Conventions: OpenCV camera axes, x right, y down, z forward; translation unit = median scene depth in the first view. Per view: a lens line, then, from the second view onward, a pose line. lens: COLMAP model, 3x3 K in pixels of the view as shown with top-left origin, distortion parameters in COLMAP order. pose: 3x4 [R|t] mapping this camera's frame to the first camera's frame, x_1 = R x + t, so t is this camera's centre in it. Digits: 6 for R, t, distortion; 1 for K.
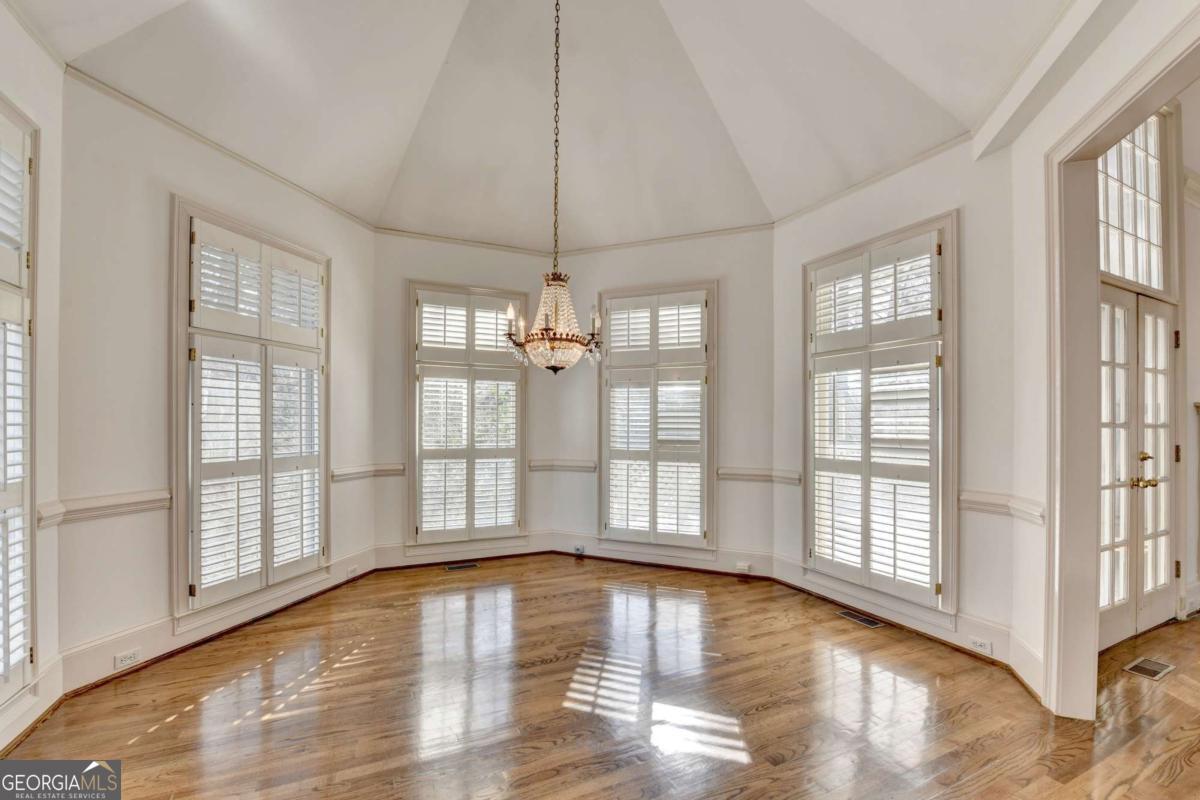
lens RADIAL K [[485.4, 0, 651.4], [0, 485.4, 420.9], [0, 0, 1]] dist [-0.017021, -0.000812]
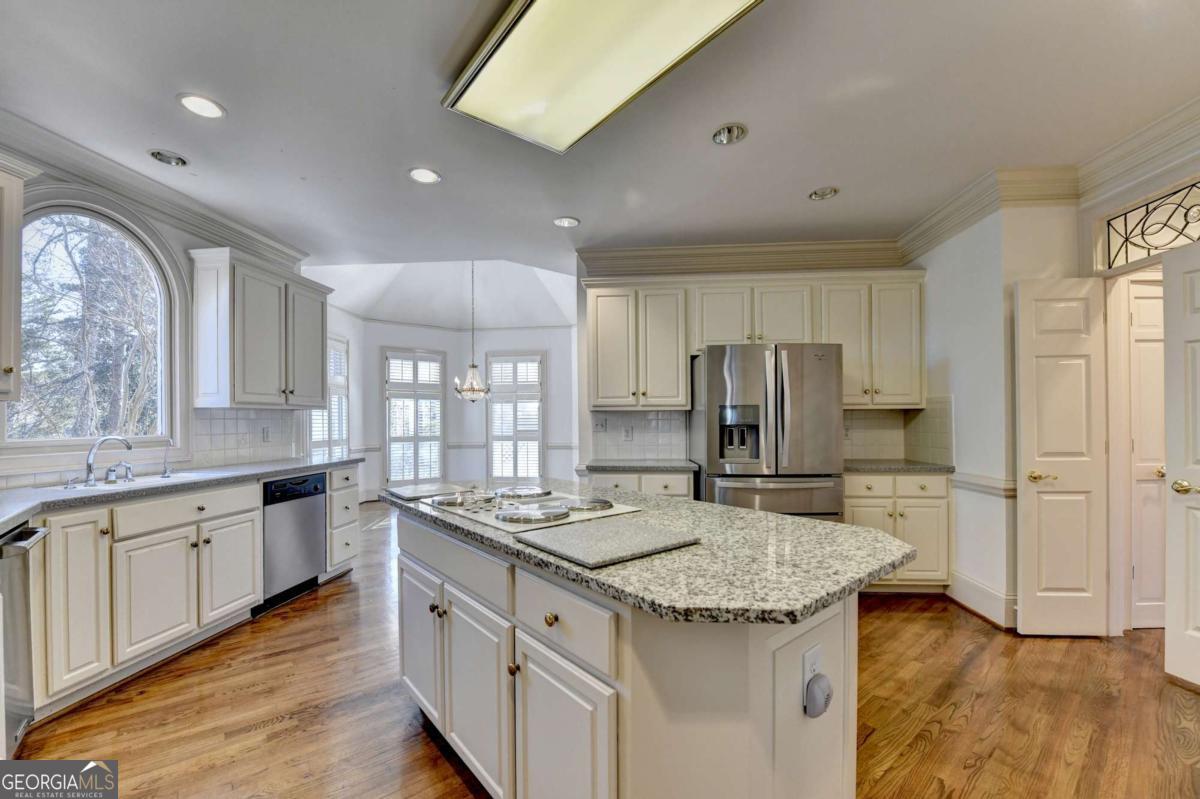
lens RADIAL K [[511.5, 0, 596.8], [0, 511.5, 421.6], [0, 0, 1]] dist [-0.019414, -0.002784]
pose [[0.990326, -0.009161, 0.138457, 0.048440], [0.008387, 0.999946, 0.006171, -0.006482], [-0.138506, -0.004950, 0.990349, -1.170481]]
